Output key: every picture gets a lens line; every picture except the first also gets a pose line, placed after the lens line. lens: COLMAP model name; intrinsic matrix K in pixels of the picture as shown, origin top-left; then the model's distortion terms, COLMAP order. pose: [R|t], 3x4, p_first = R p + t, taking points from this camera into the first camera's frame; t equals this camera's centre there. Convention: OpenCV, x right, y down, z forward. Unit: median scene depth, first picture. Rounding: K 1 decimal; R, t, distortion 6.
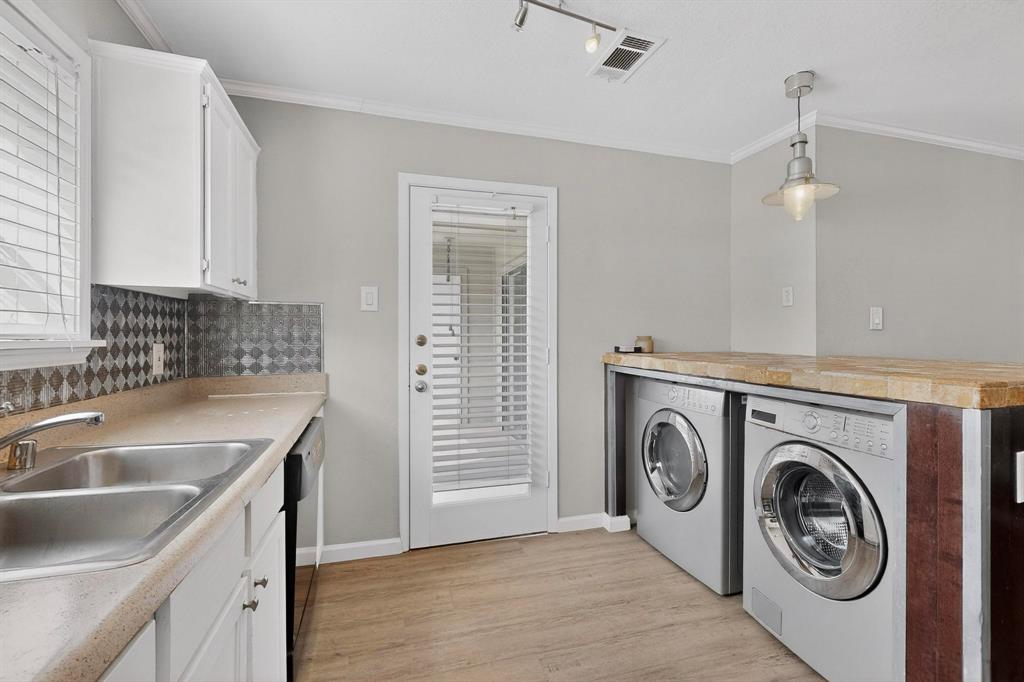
lens RADIAL K [[435.4, 0, 526.0], [0, 435.4, 335.6], [0, 0, 1]] dist [-0.000372, -0.000037]
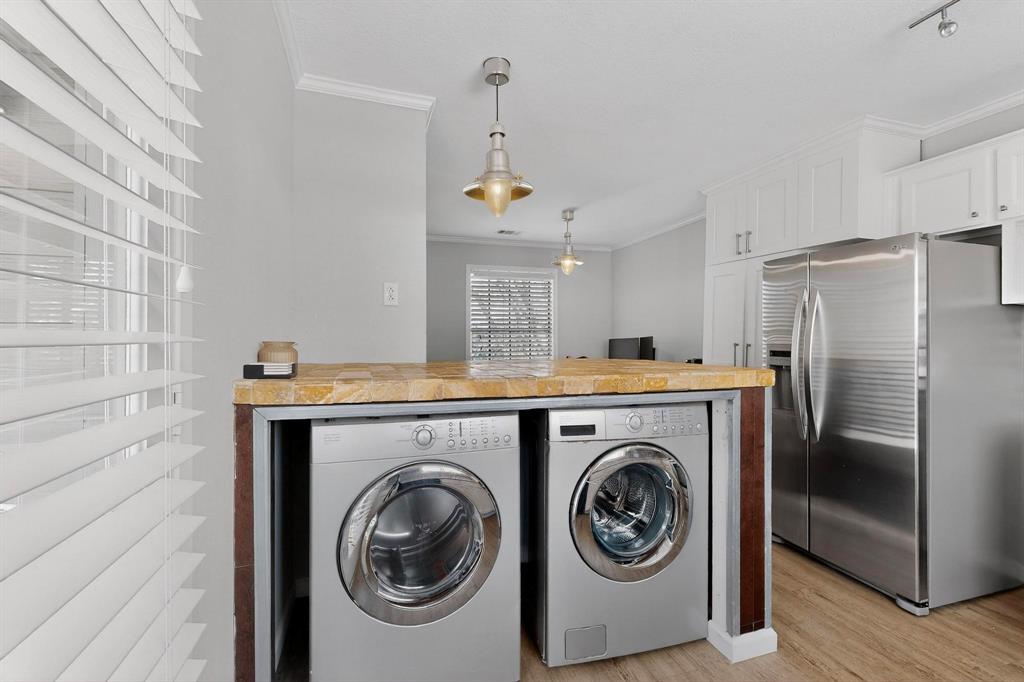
lens RADIAL K [[450.2, 0, 514.7], [0, 450.2, 341.9], [0, 0, 1]] dist [-0.000495, -0.000183]
pose [[-0.027402, -0.002271, 0.999622, -0.424027], [-0.007392, 0.999971, 0.002070, 0.001769], [-0.999597, -0.007333, -0.027418, 1.293811]]
